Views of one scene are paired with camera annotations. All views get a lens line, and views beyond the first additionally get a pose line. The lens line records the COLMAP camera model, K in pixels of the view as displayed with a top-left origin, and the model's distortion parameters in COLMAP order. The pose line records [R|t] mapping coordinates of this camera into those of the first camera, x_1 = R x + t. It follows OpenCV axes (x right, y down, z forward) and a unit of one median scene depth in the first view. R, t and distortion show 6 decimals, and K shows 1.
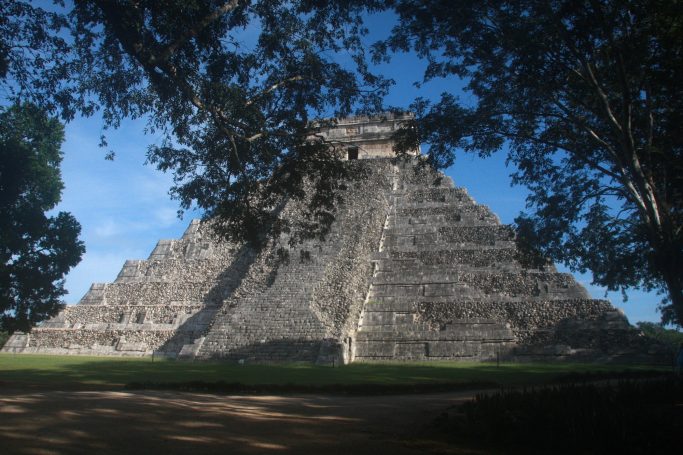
lens RADIAL K [[568.0, 0, 341.5], [0, 568.0, 227.5], [0, 0, 1]] dist [-0.164962, 0.134724]
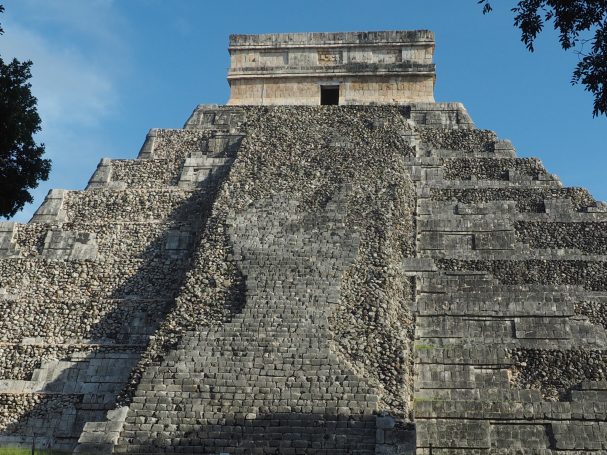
lens RADIAL K [[842.7, 0, 303.5], [0, 842.7, 227.5], [0, 0, 1]] dist [-0.015036, -0.010315]
pose [[0.987859, 0.049146, 0.147378, -0.178557], [-0.046070, 0.998645, -0.024215, 0.039562], [-0.148368, 0.017132, 0.988784, 0.194925]]
